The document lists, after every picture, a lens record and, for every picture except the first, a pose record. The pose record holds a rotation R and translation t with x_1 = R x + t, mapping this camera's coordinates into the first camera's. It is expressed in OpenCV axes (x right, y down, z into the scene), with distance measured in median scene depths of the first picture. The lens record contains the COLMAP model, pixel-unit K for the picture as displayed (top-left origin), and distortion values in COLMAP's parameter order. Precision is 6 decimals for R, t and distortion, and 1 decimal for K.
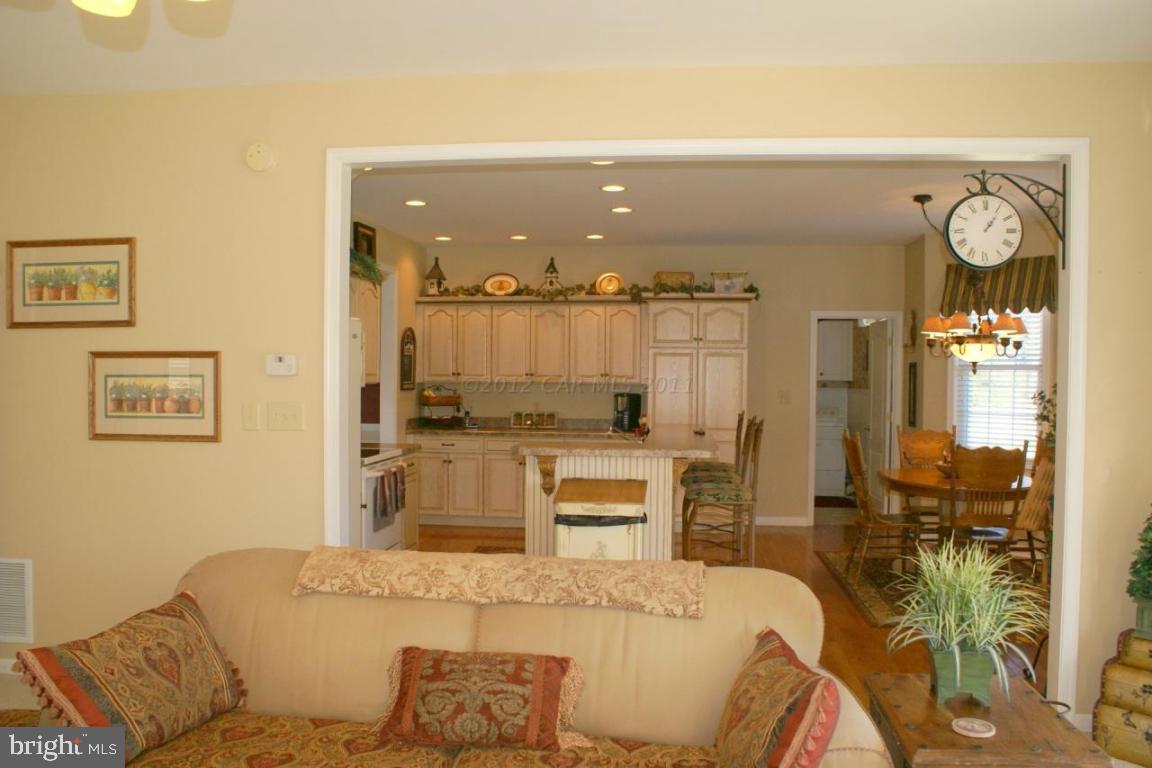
lens RADIAL K [[923.0, 0, 578.2], [0, 923.0, 388.1], [0, 0, 1]] dist [-0.115746, 0.006313]
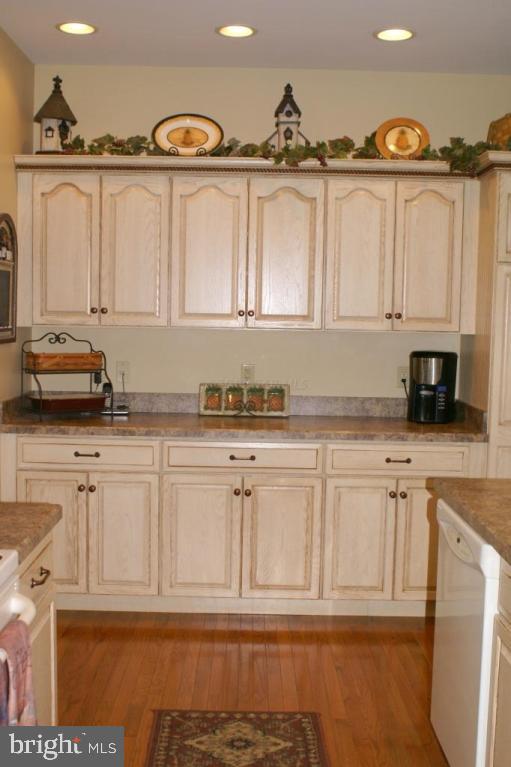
lens RADIAL K [[926.2, 0, 252.9], [0, 926.2, 386.3], [0, 0, 1]] dist [-0.088547, 0.000000]
pose [[0.992441, -0.000109, 0.122724, -0.112425], [-0.008303, 0.997648, 0.068038, -0.009296], [-0.122443, -0.068543, 0.990106, 0.494833]]
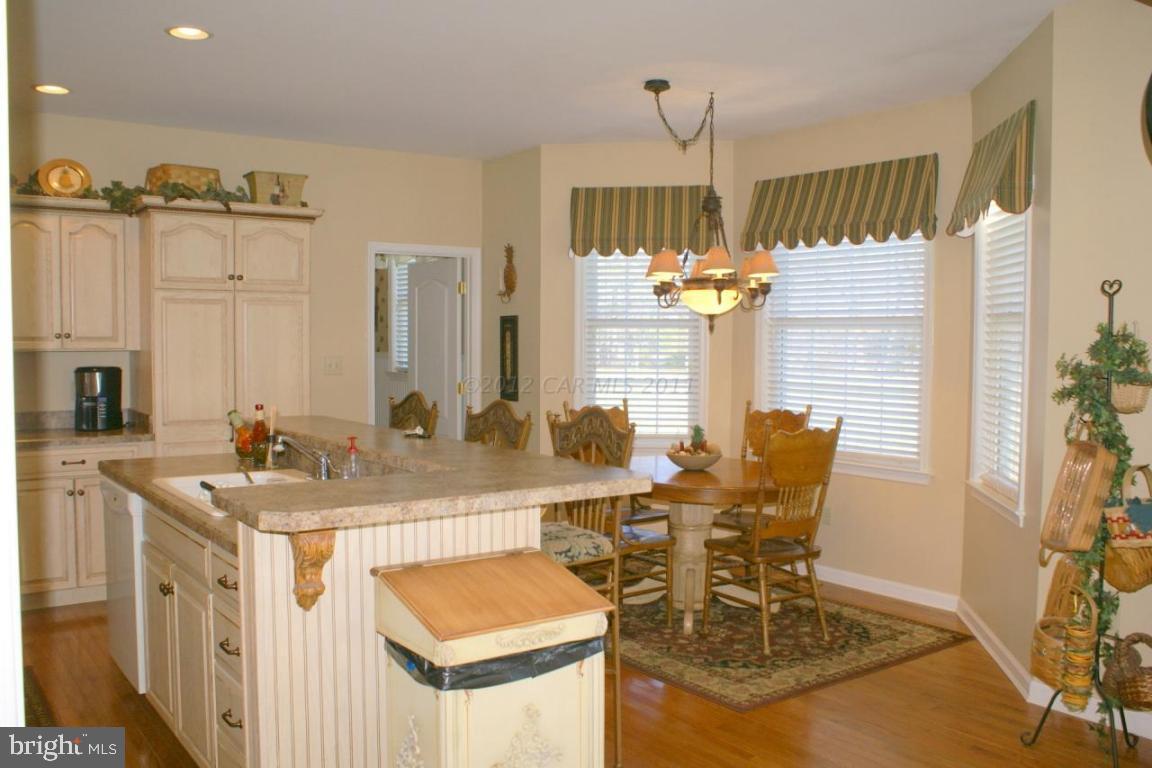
lens RADIAL K [[994.9, 0, 579.0], [0, 994.9, 385.2], [0, 0, 1]] dist [-0.093928, 0.049364]
pose [[0.734386, -0.041429, 0.677467, -0.147508], [0.013937, 0.998845, 0.045975, -0.006807], [-0.678589, -0.024321, 0.734115, 0.332166]]
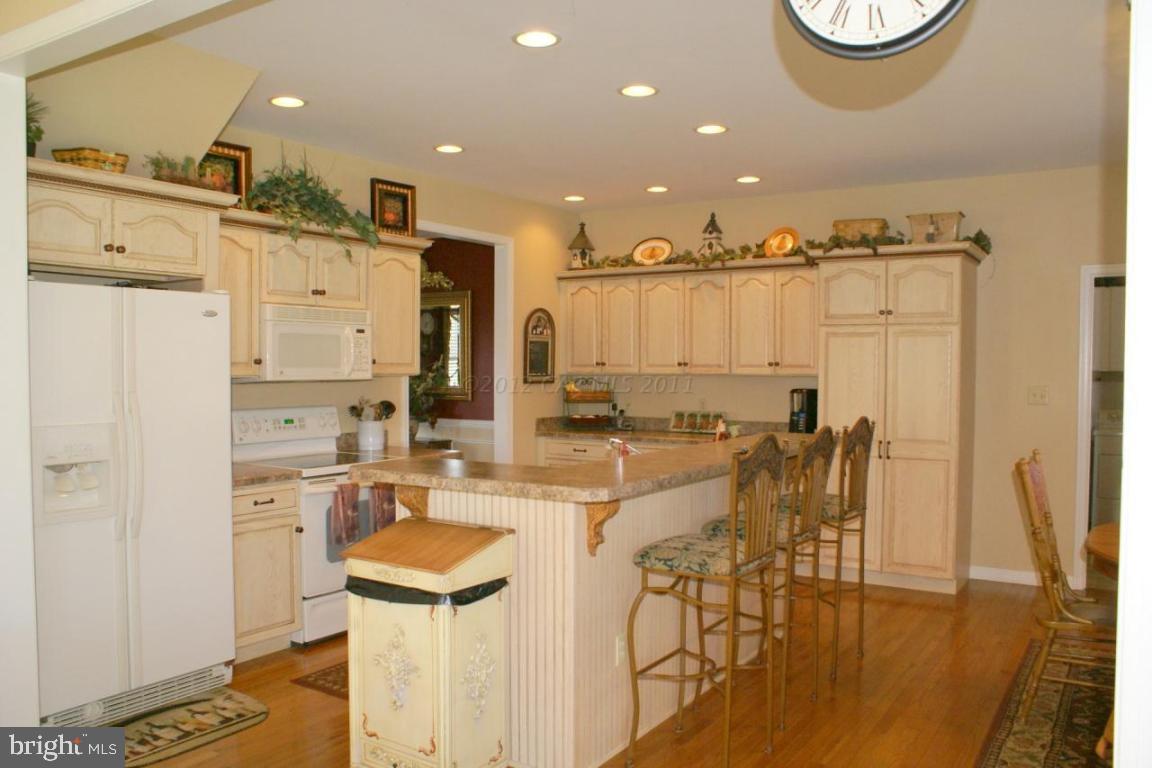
lens RADIAL K [[923.0, 0, 585.9], [0, 923.0, 378.3], [0, 0, 1]] dist [-0.115746, 0.006313]
pose [[0.900676, 0.000446, -0.434491, 0.215204], [-0.002137, 0.999992, -0.003405, 0.000286], [0.434486, 0.003995, 0.900670, 0.261660]]
